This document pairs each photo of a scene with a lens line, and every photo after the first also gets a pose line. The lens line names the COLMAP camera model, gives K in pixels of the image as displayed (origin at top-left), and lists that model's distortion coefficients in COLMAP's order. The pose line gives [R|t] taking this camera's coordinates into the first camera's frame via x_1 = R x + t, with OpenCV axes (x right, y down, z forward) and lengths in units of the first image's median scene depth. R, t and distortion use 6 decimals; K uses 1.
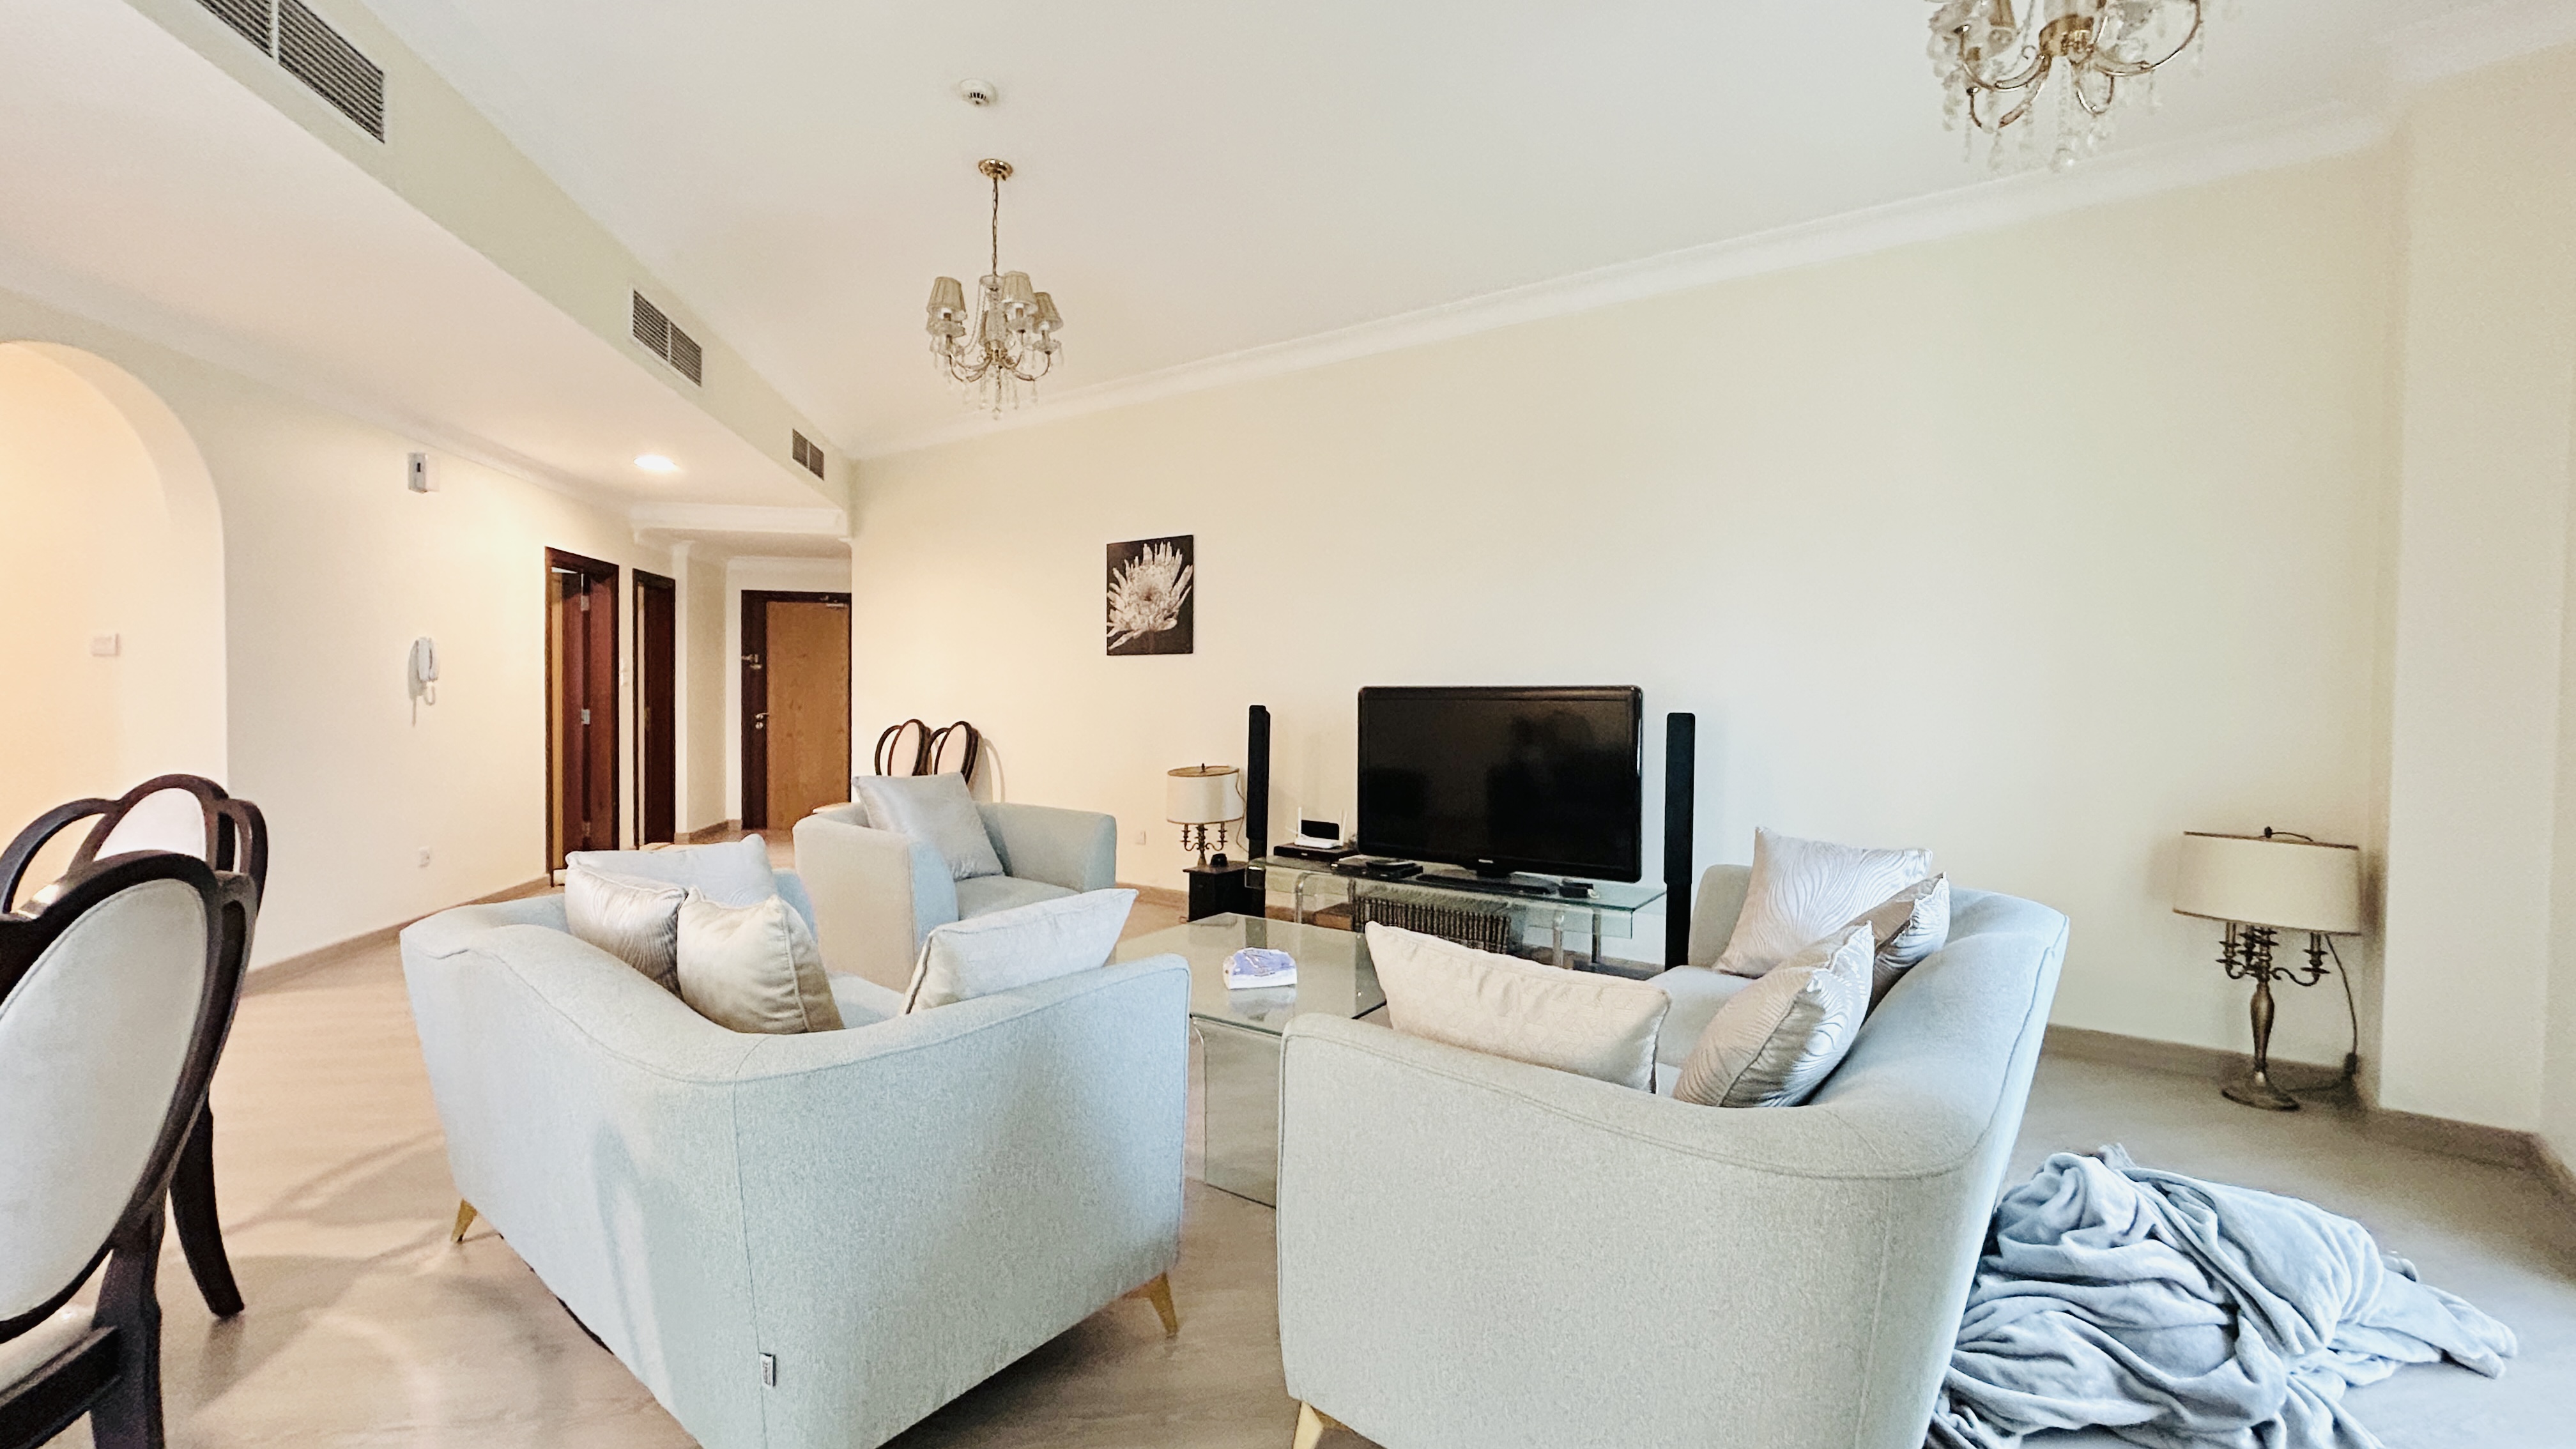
lens RADIAL K [[1057.4, 0, 1283.3], [0, 1057.4, 727.5], [0, 0, 1]] dist [0.009865, 0.000142]
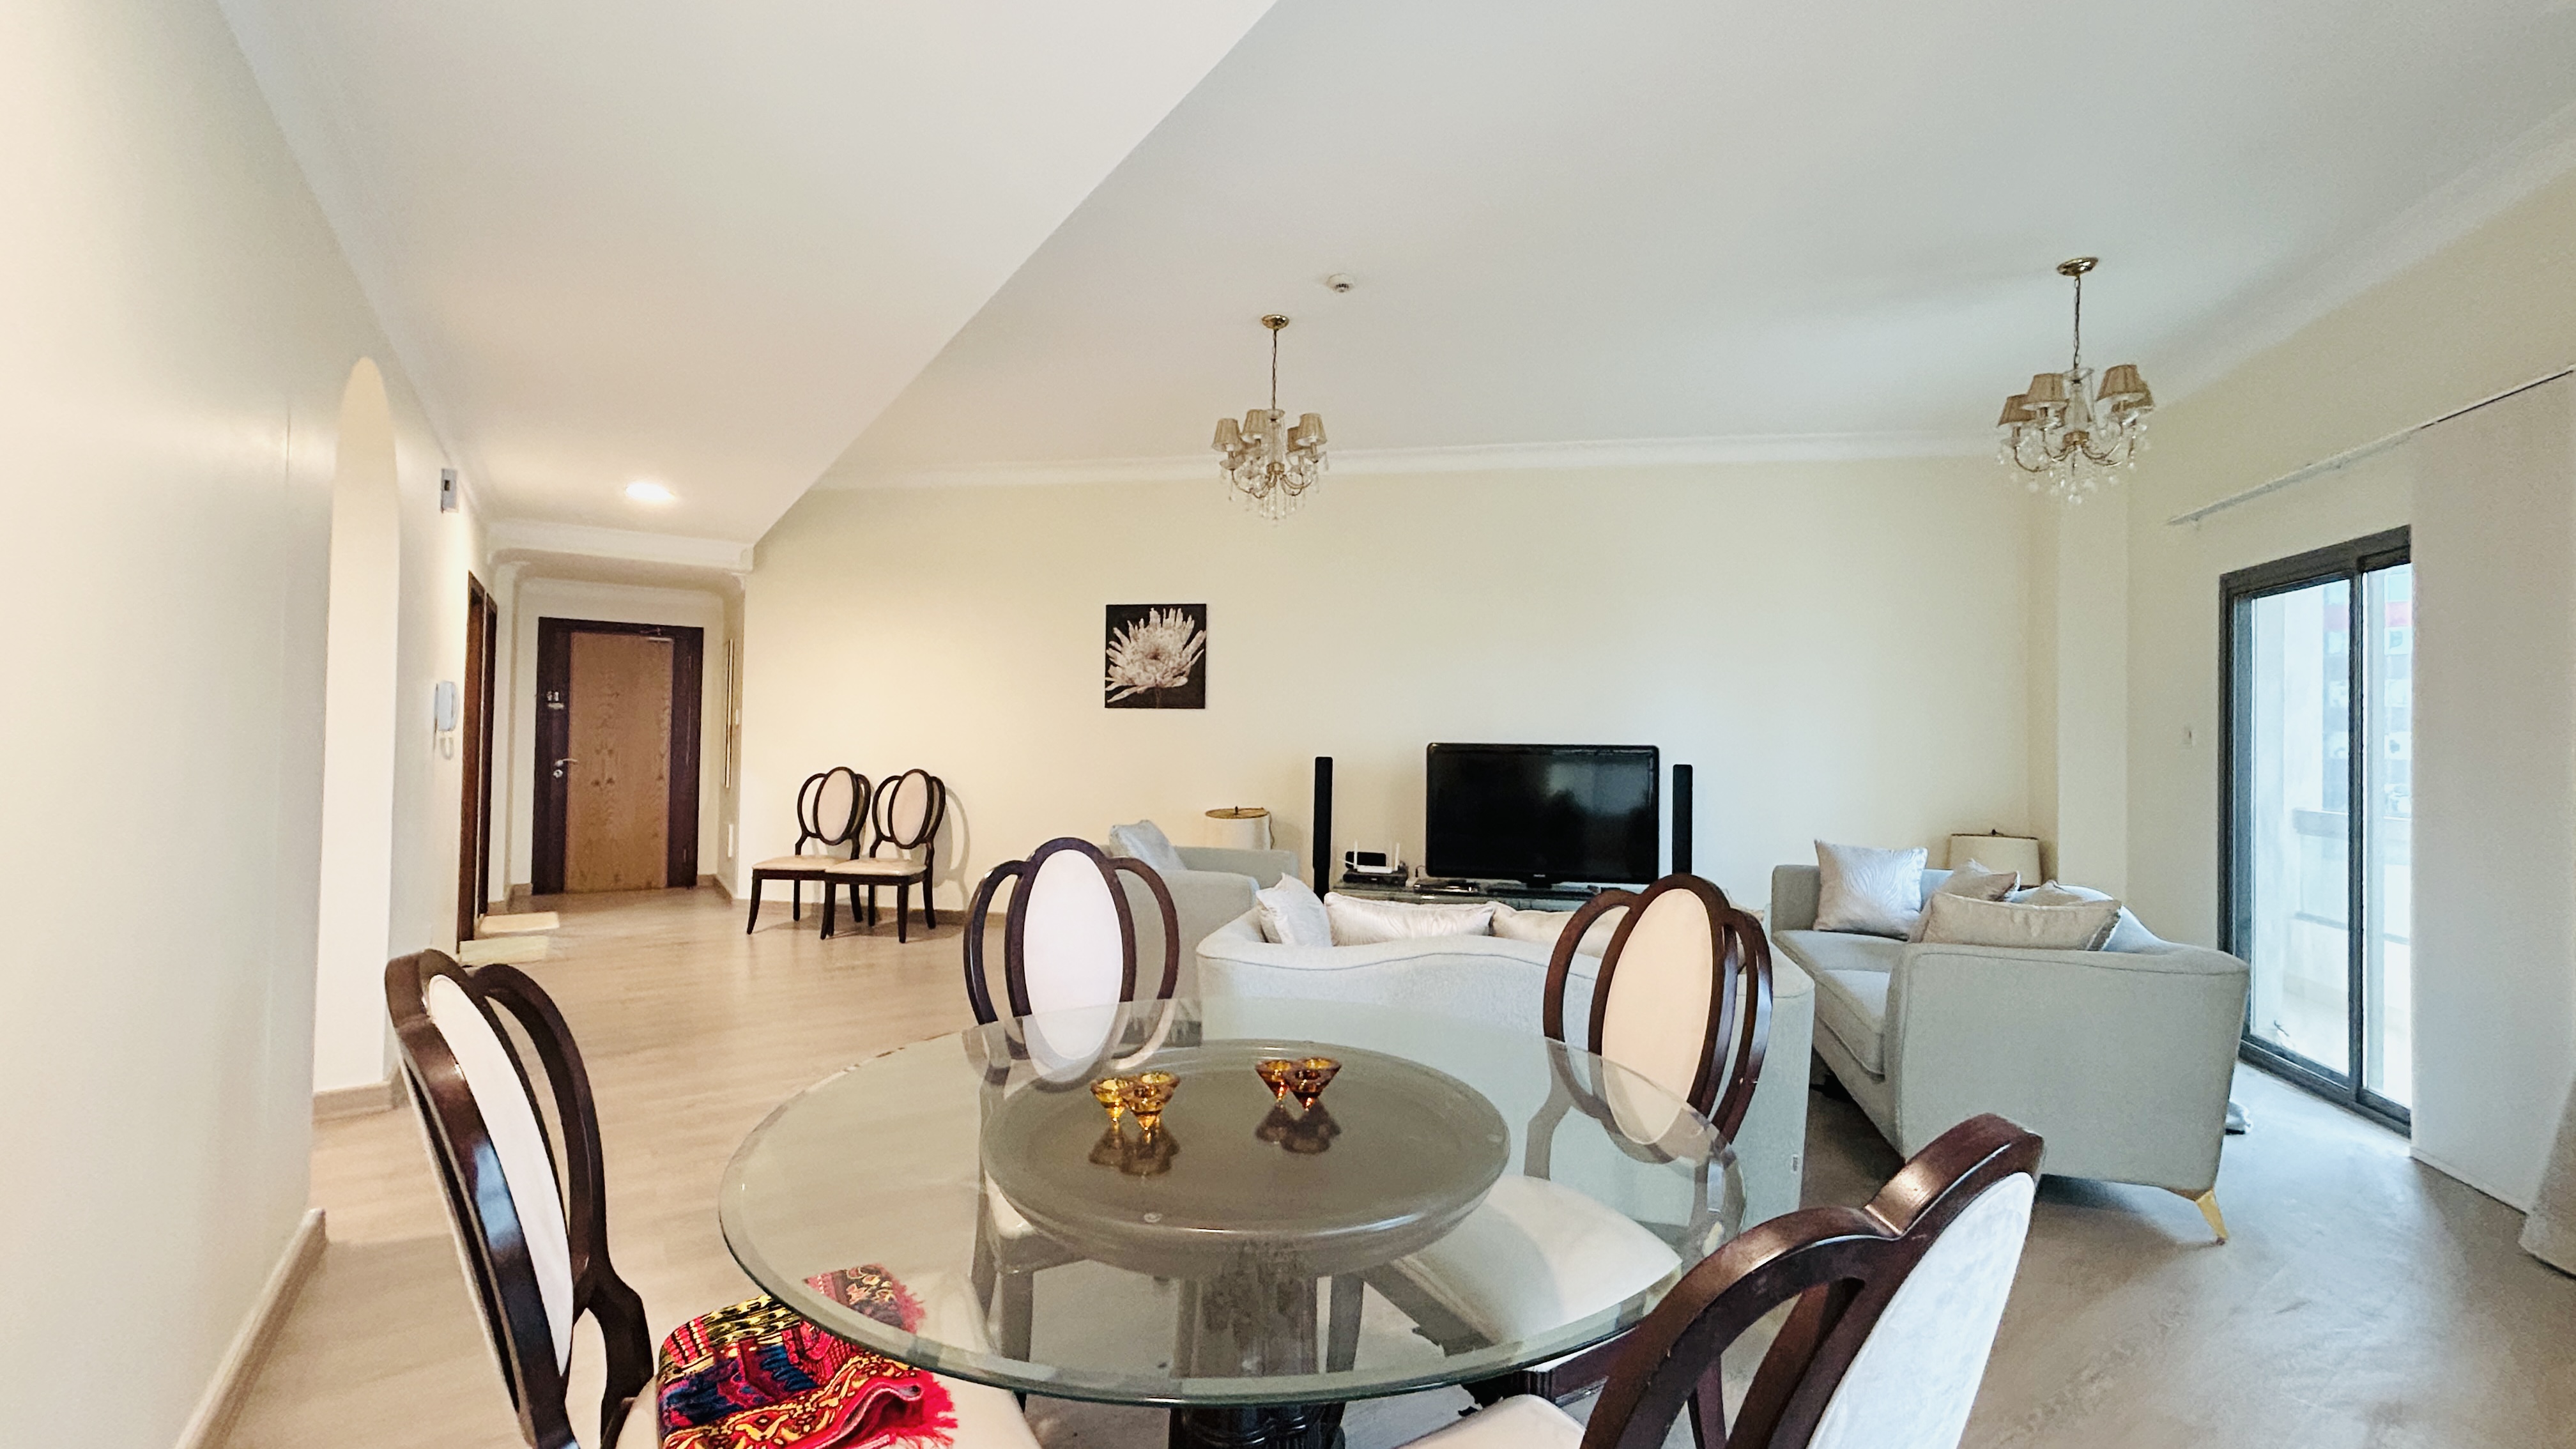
lens RADIAL K [[1057.4, 0, 1283.0], [0, 1057.4, 719.5], [0, 0, 1]] dist [0.009865, 0.000142]
pose [[0.909457, 0.011247, 0.415646, -0.467531], [0.005413, 0.999229, -0.038882, -0.013598], [-0.415763, 0.037611, 0.908695, -0.057044]]
